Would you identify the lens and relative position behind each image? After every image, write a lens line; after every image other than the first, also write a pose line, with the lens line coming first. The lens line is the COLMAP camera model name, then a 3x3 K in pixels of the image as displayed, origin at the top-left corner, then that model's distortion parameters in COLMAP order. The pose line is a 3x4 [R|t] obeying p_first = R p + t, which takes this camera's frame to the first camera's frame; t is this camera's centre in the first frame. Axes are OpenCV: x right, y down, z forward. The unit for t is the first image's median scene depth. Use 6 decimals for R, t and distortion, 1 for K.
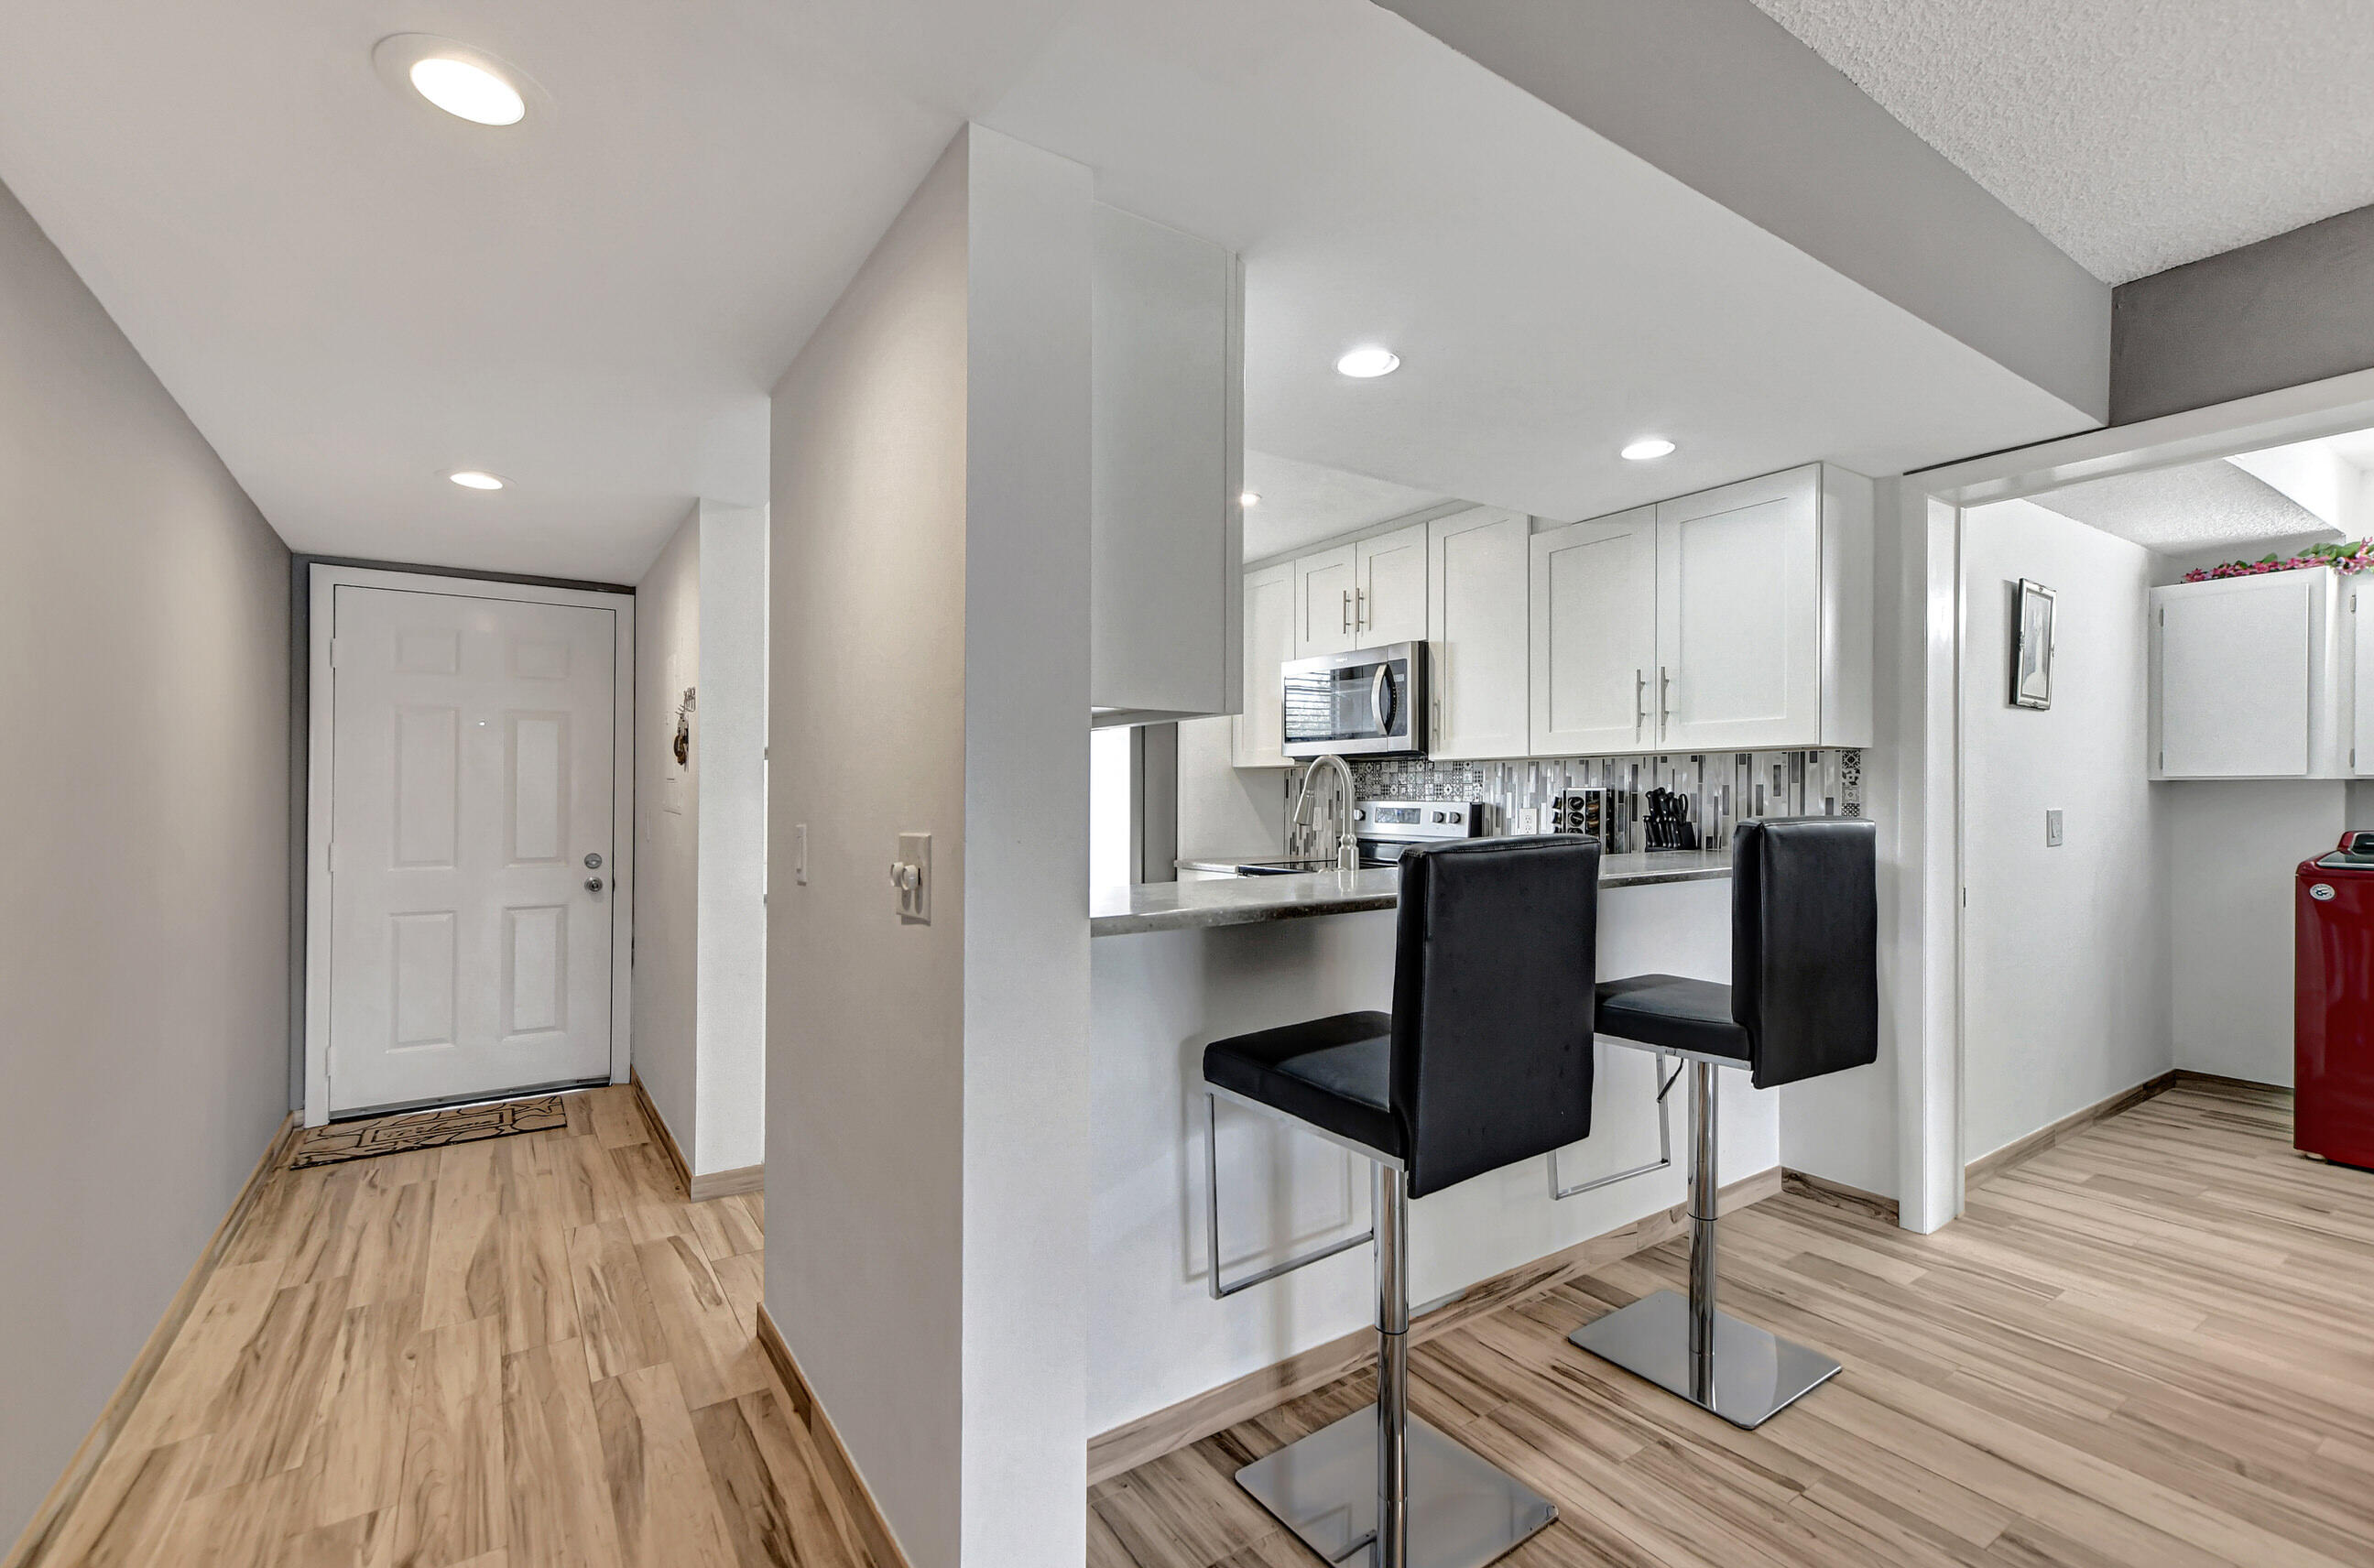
lens RADIAL K [[1019.3, 0, 1189.4], [0, 1019.3, 789.4], [0, 0, 1]] dist [0.012558, 0.000420]
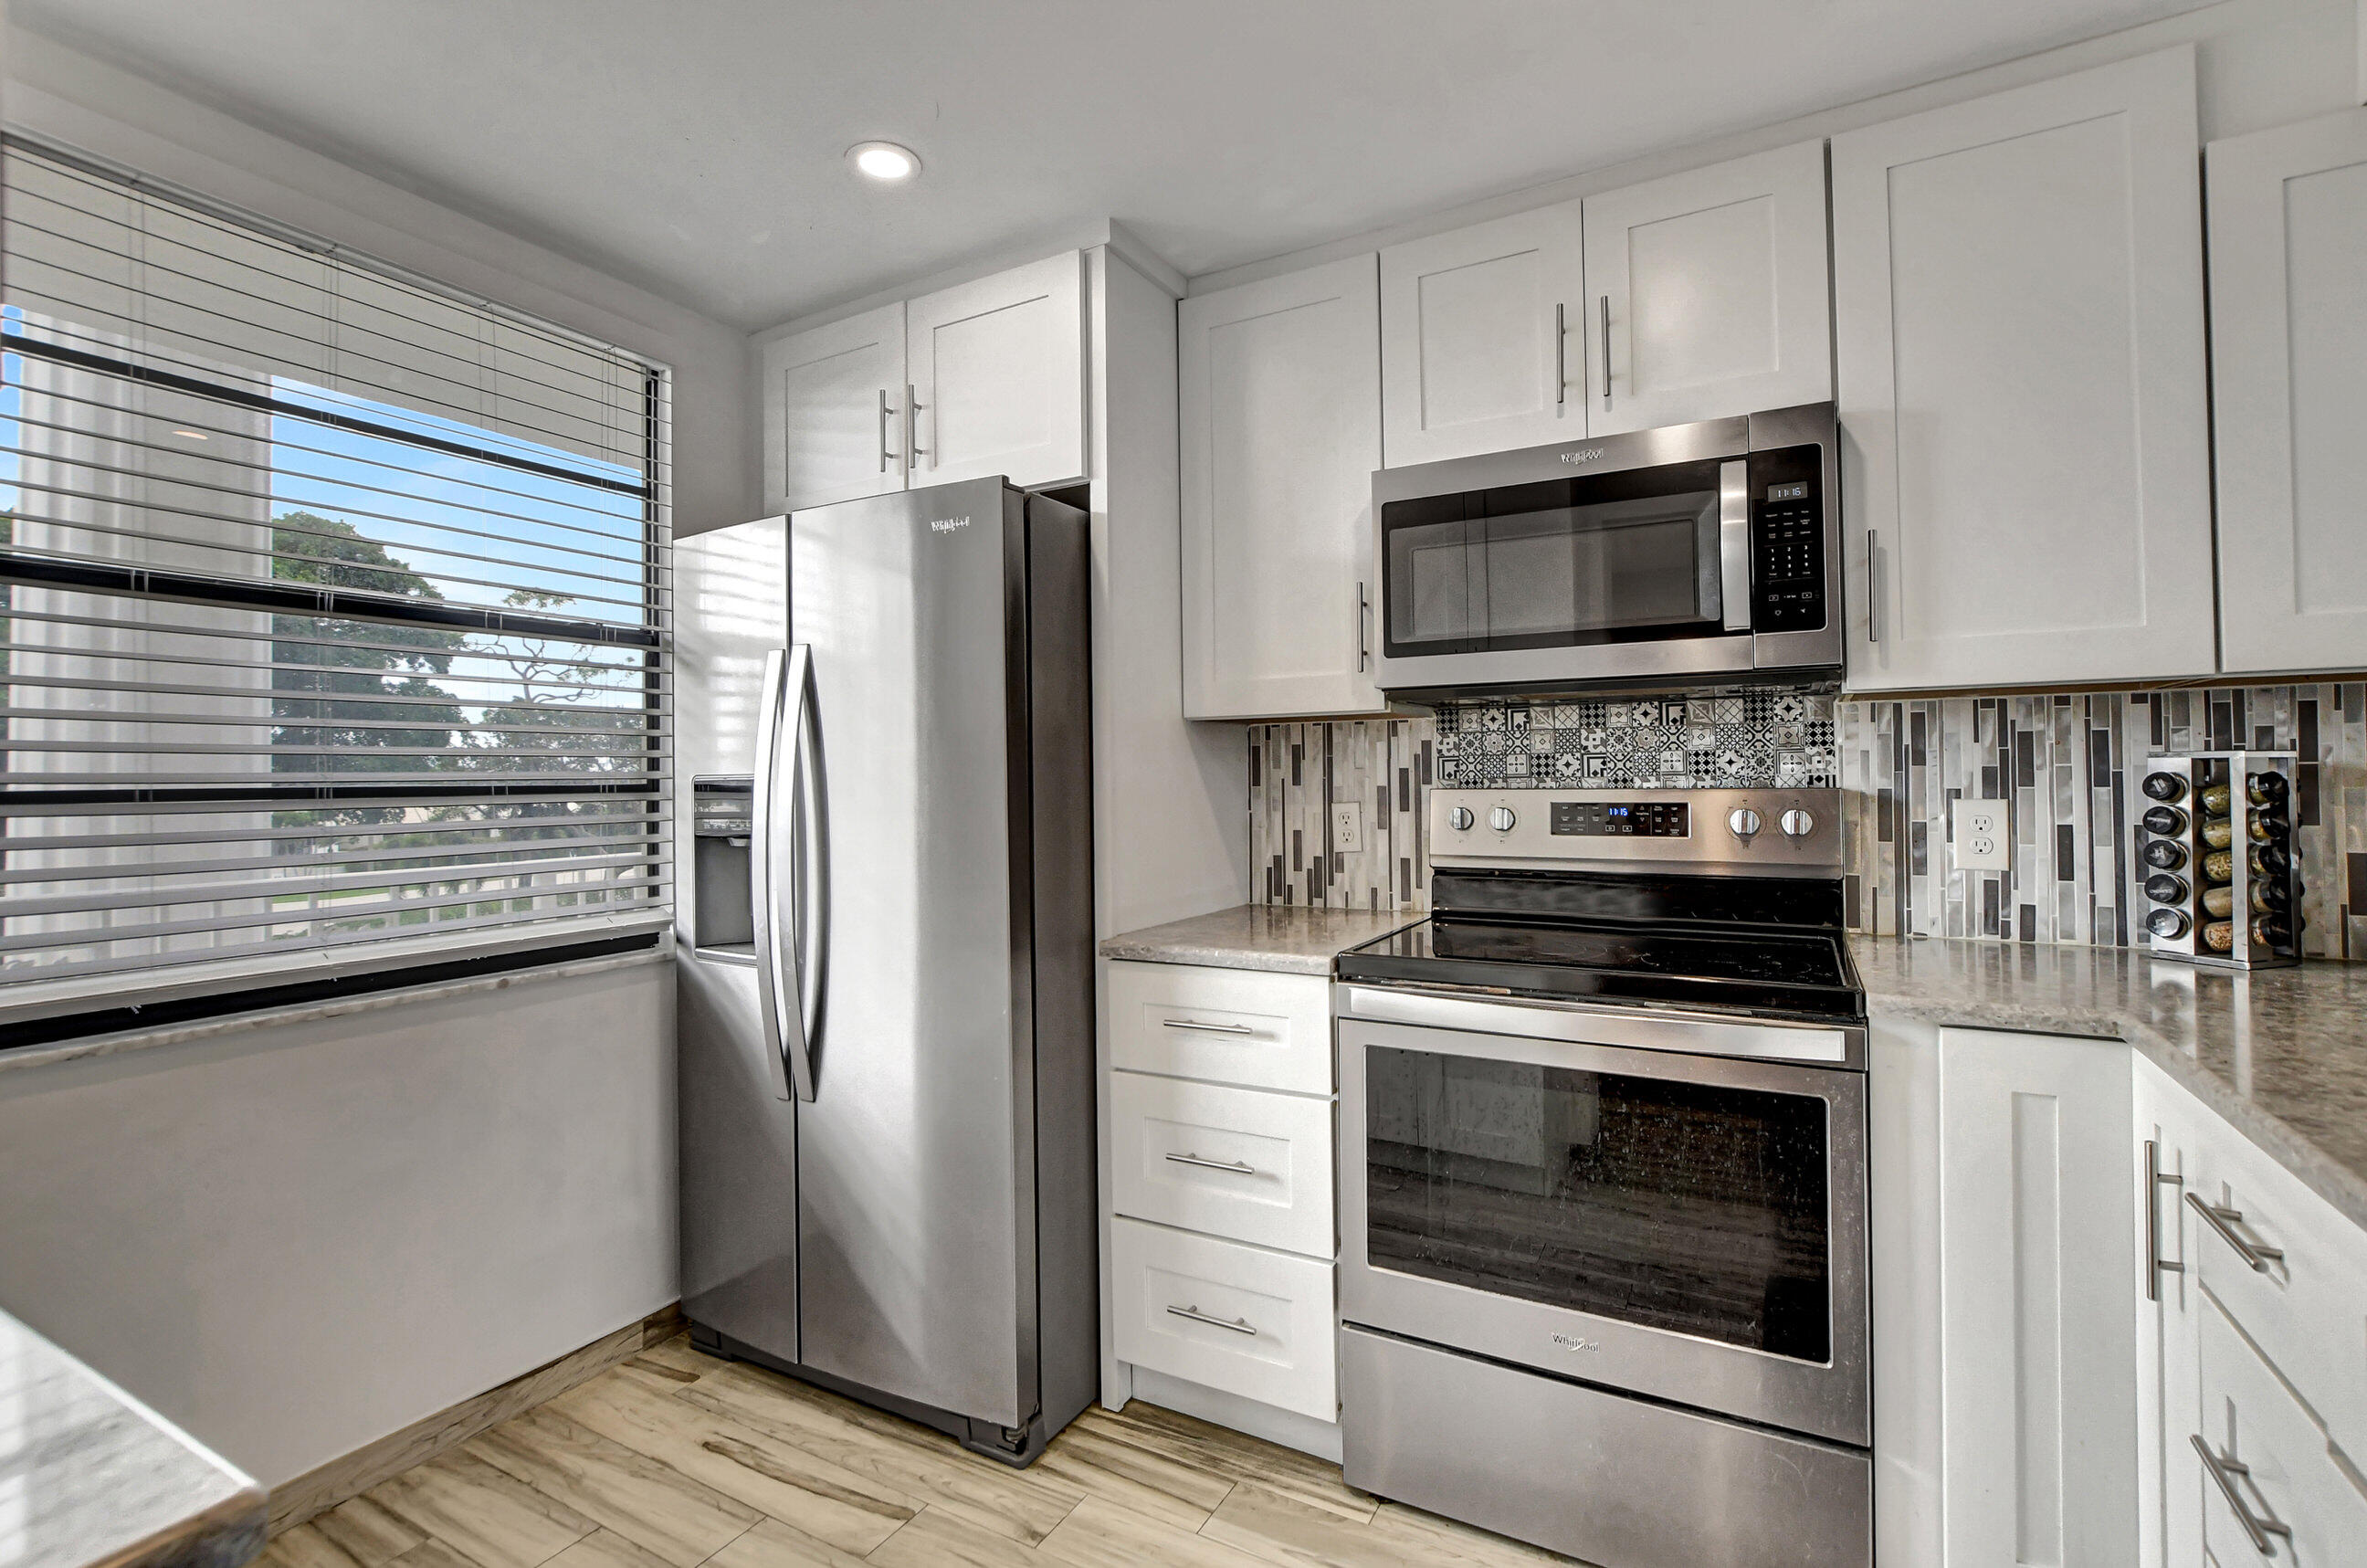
lens RADIAL K [[1110.4, 0, 1157.8], [0, 1110.4, 752.3], [0, 0, 1]] dist [-0.001110, 0.038561]
pose [[0.903577, 0.000622, 0.428425, -0.227733], [0.009020, 0.999750, -0.020476, 0.004146], [-0.428330, 0.022366, 0.903345, 0.722491]]
